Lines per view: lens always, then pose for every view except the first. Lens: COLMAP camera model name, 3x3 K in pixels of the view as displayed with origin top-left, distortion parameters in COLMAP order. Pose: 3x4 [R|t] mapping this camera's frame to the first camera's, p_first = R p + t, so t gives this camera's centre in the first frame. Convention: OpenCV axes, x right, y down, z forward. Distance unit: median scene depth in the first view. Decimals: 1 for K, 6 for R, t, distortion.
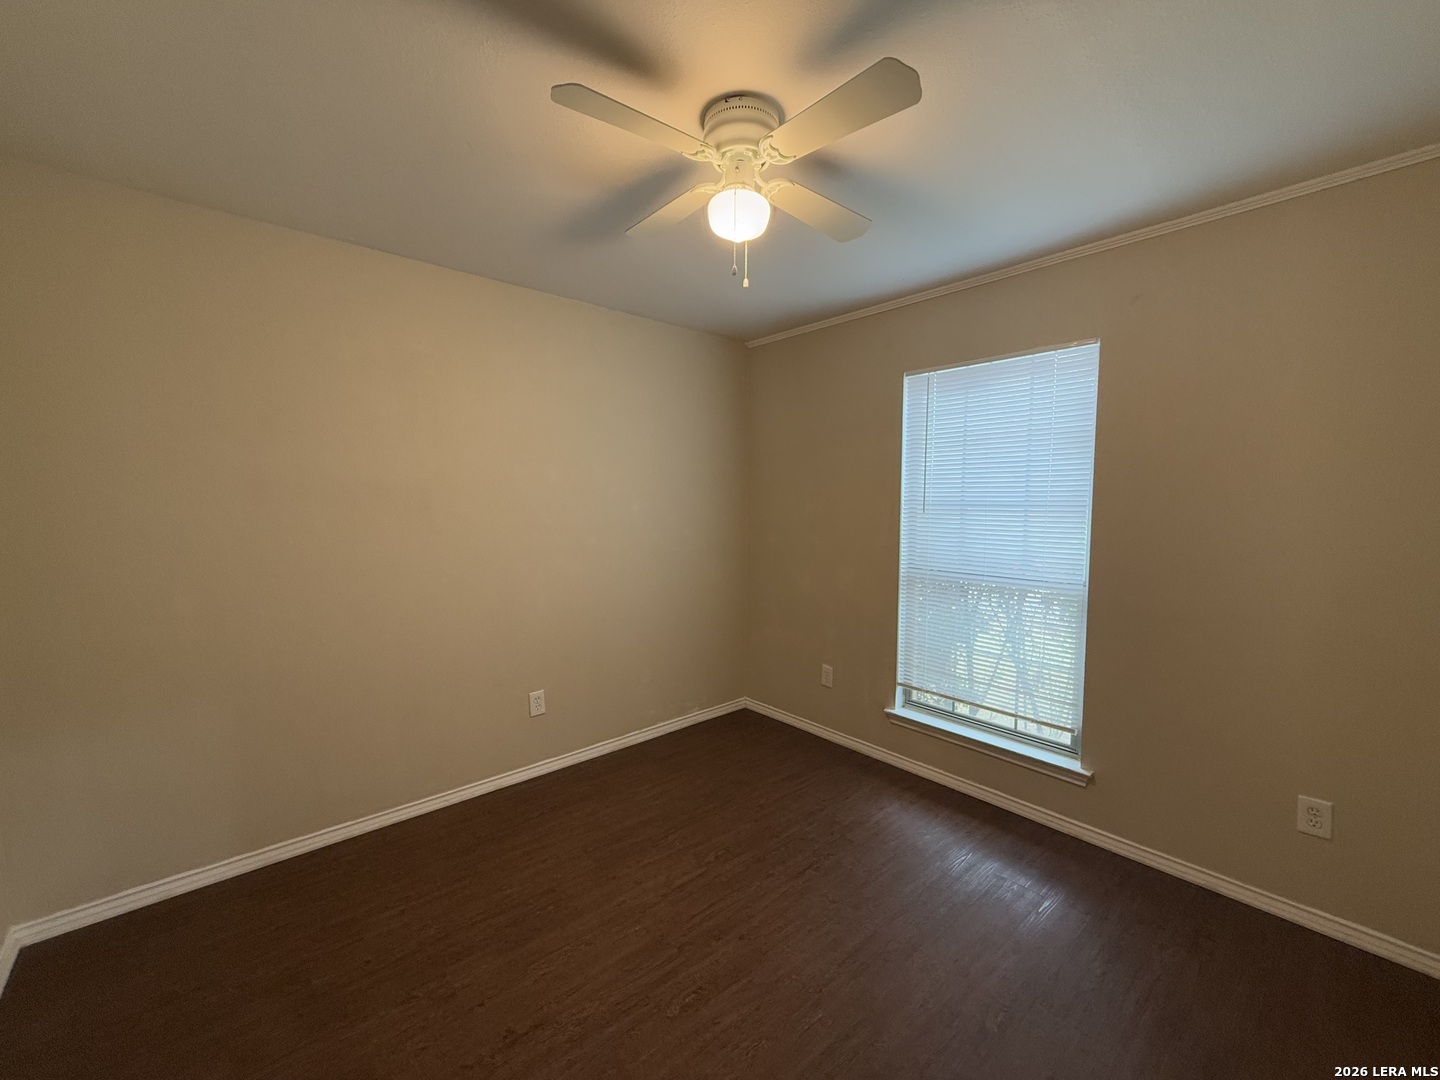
lens RADIAL K [[576.7, 0, 711.7], [0, 576.7, 551.9], [0, 0, 1]] dist [0.000411, -0.000656]
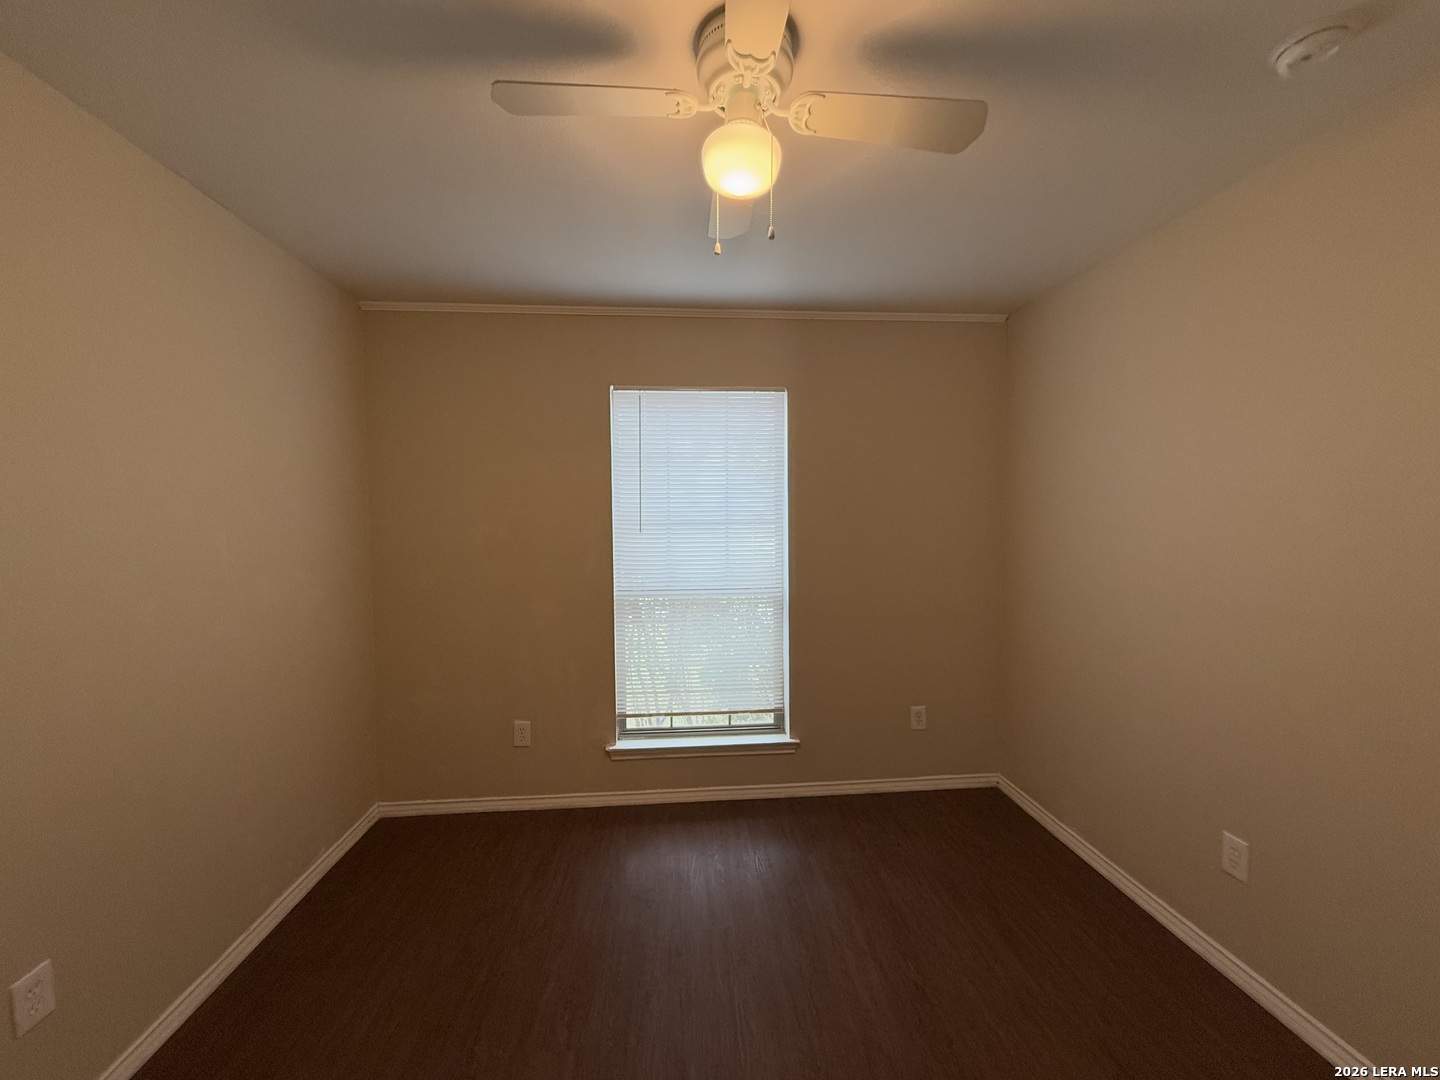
lens RADIAL K [[576.7, 0, 723.7], [0, 576.7, 549.9], [0, 0, 1]] dist [0.000411, -0.000656]
pose [[0.592697, -0.059717, 0.803209, -0.324417], [0.085942, 0.996243, 0.010651, -0.036787], [-0.800827, 0.062716, 0.595602, 0.302043]]
